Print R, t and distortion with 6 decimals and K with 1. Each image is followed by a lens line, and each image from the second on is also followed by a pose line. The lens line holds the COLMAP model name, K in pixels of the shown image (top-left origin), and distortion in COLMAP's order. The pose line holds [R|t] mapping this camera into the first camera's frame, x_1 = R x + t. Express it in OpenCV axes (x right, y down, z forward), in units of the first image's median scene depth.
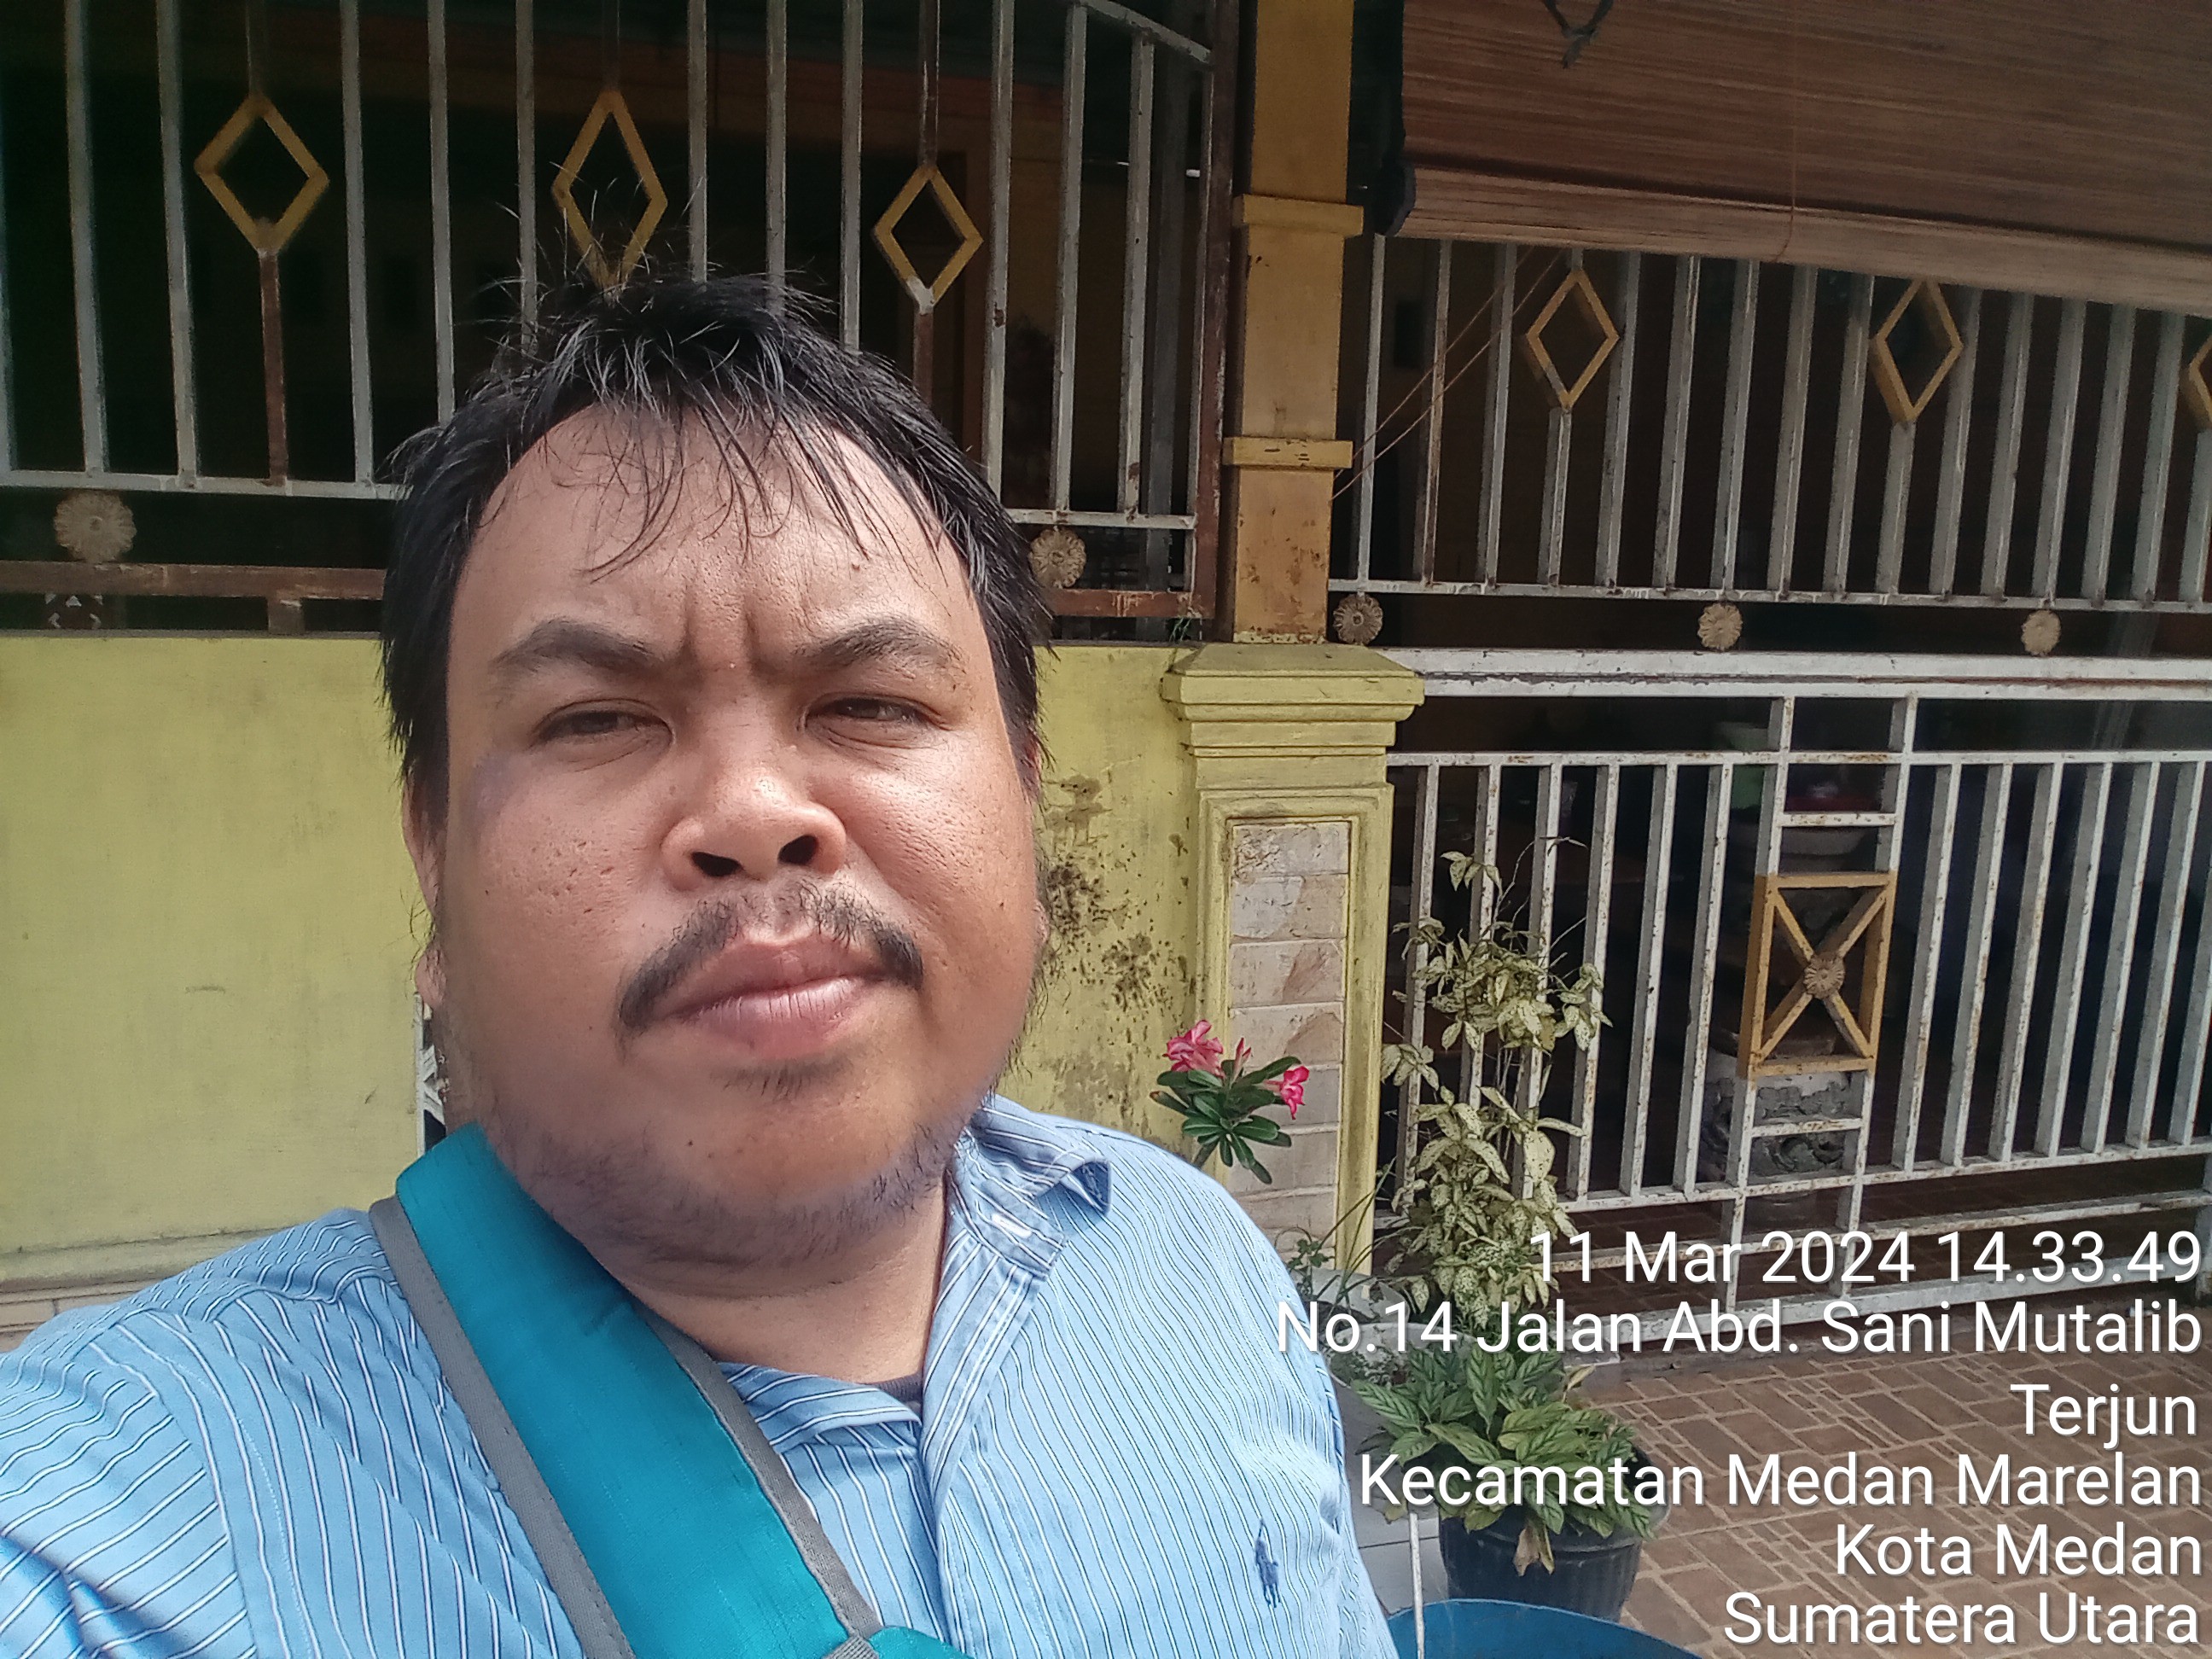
lens RADIAL K [[1892.3, 0, 1168.3], [0, 1892.3, 841.9], [0, 0, 1]] dist [0.000877, 0.005641]
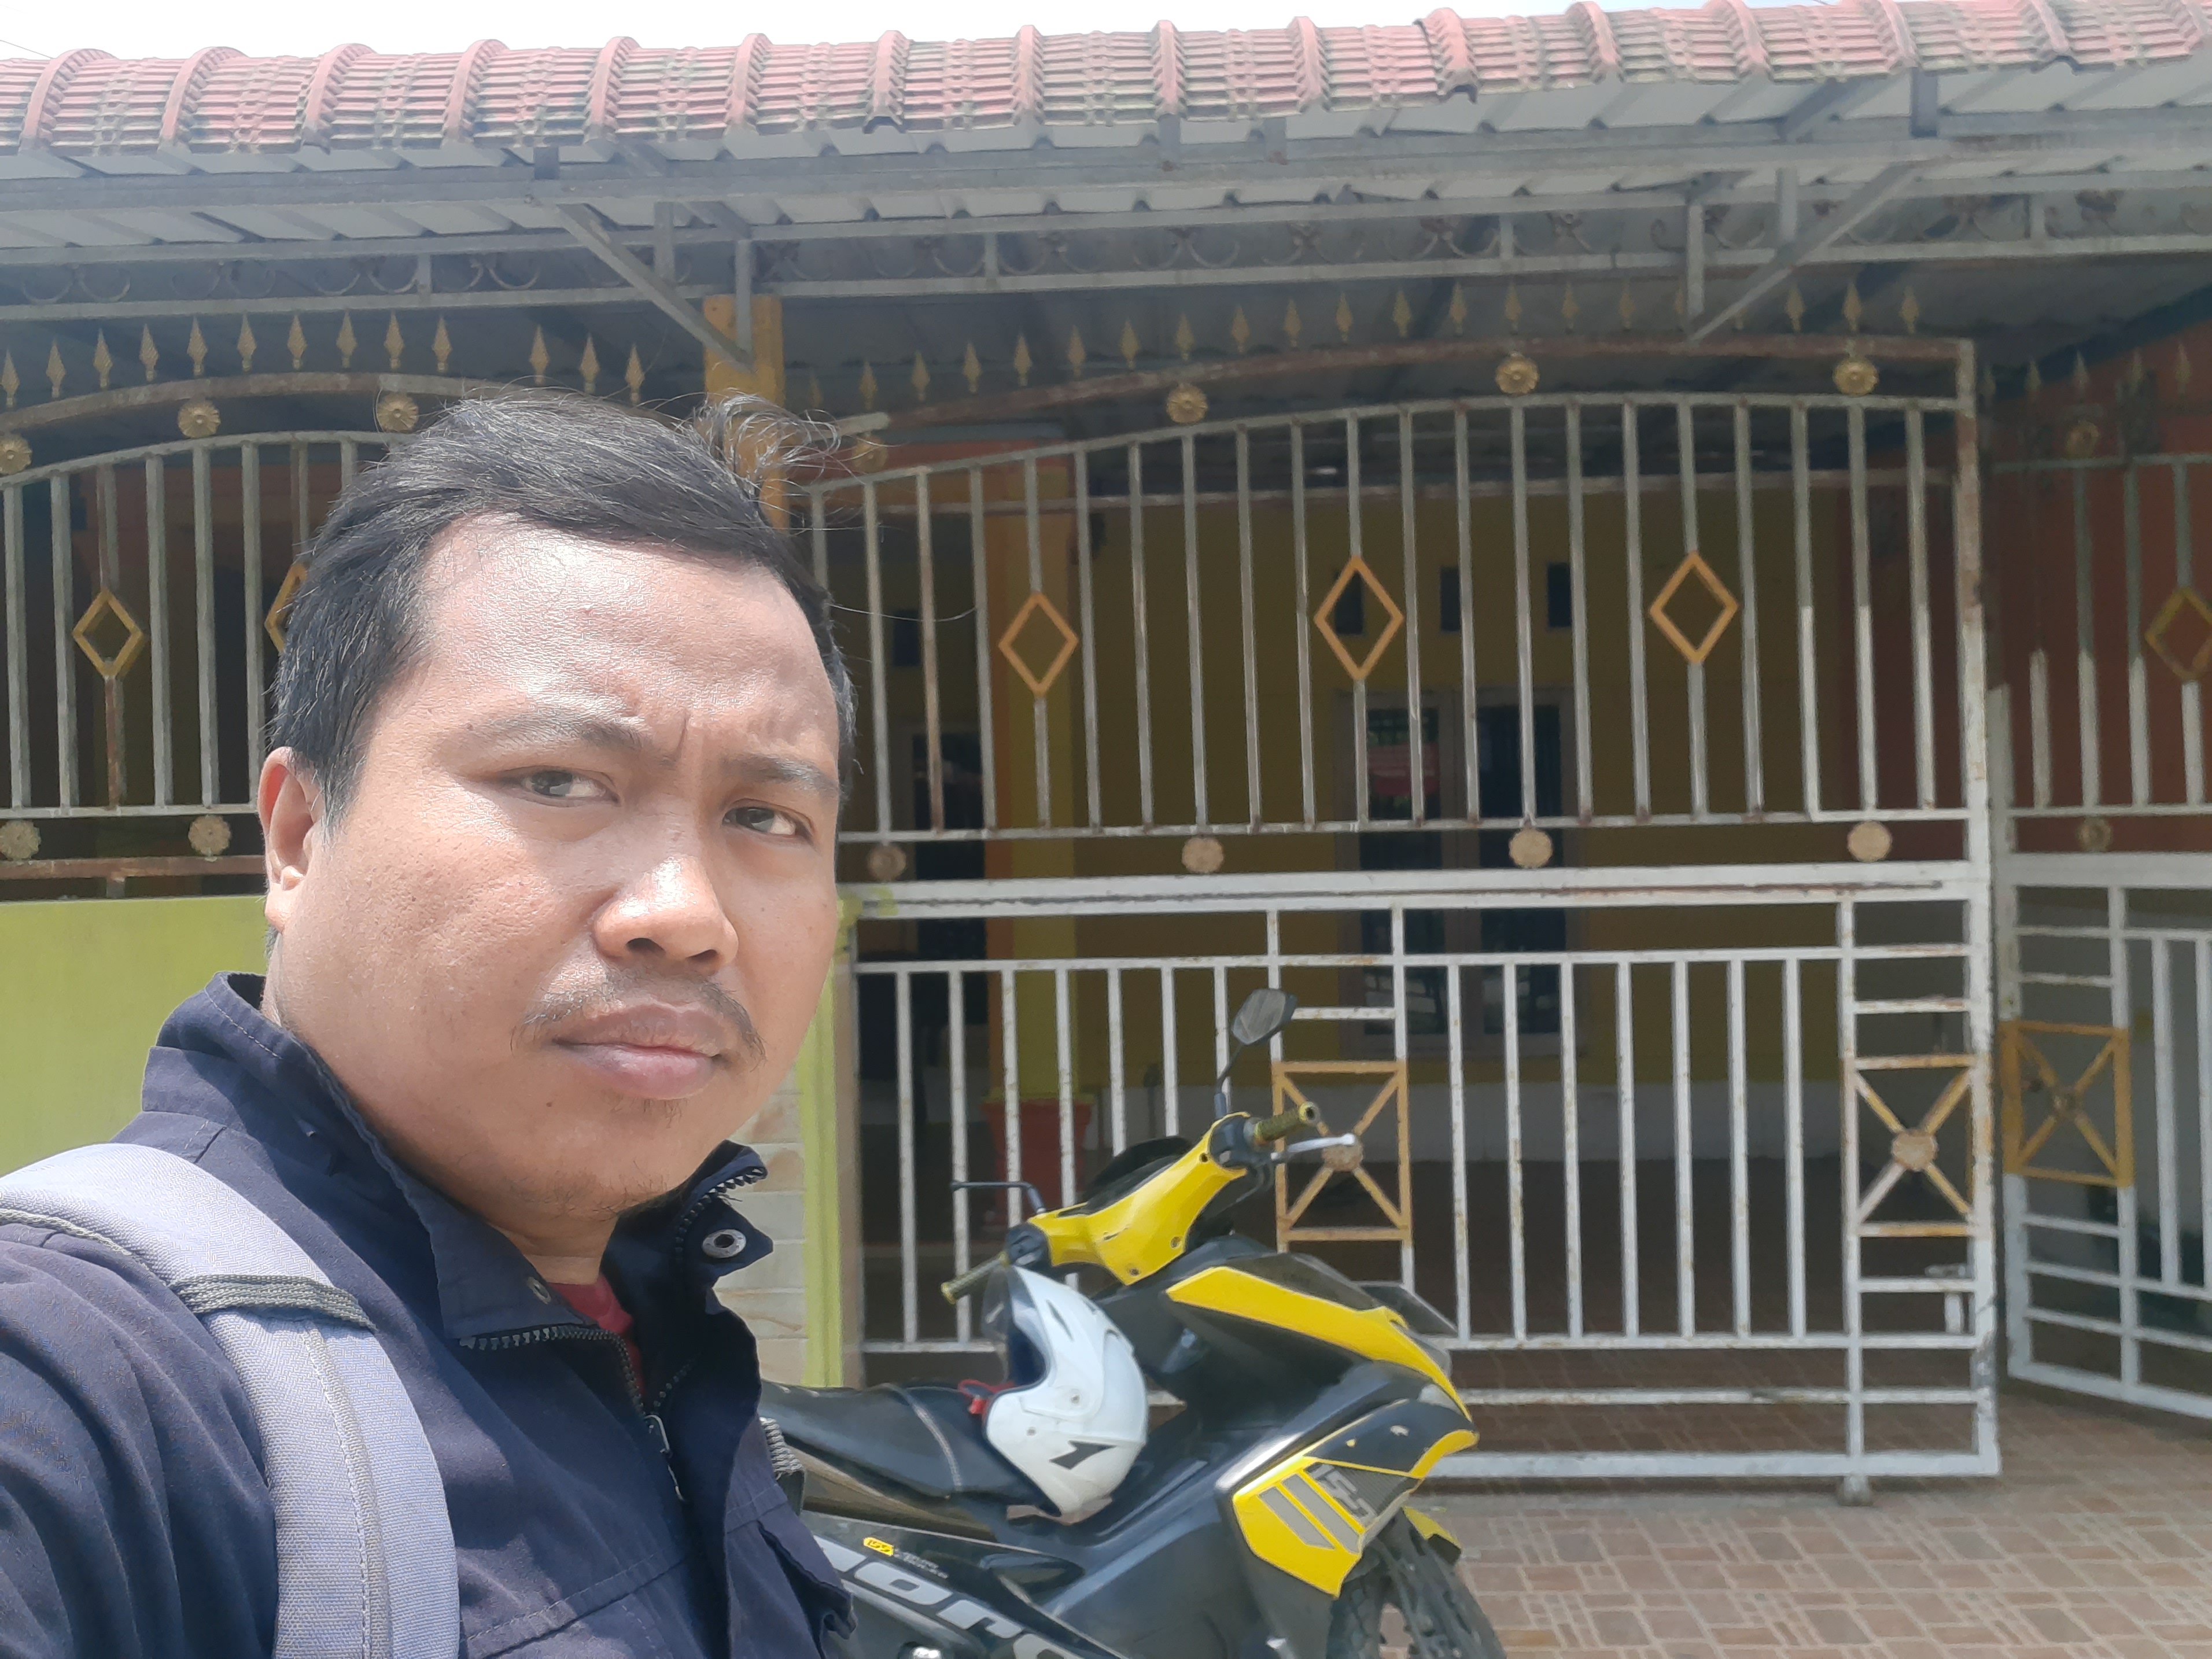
lens RADIAL K [[1615.2, 0, 1168.2], [0, 1615.2, 806.6], [0, 0, 1]] dist [0.010759, 0.009082]
pose [[0.925064, -0.062710, -0.374599, 0.757812], [-0.006800, 0.983383, -0.181418, 0.052280], [0.379751, 0.170371, 0.909265, 0.032443]]
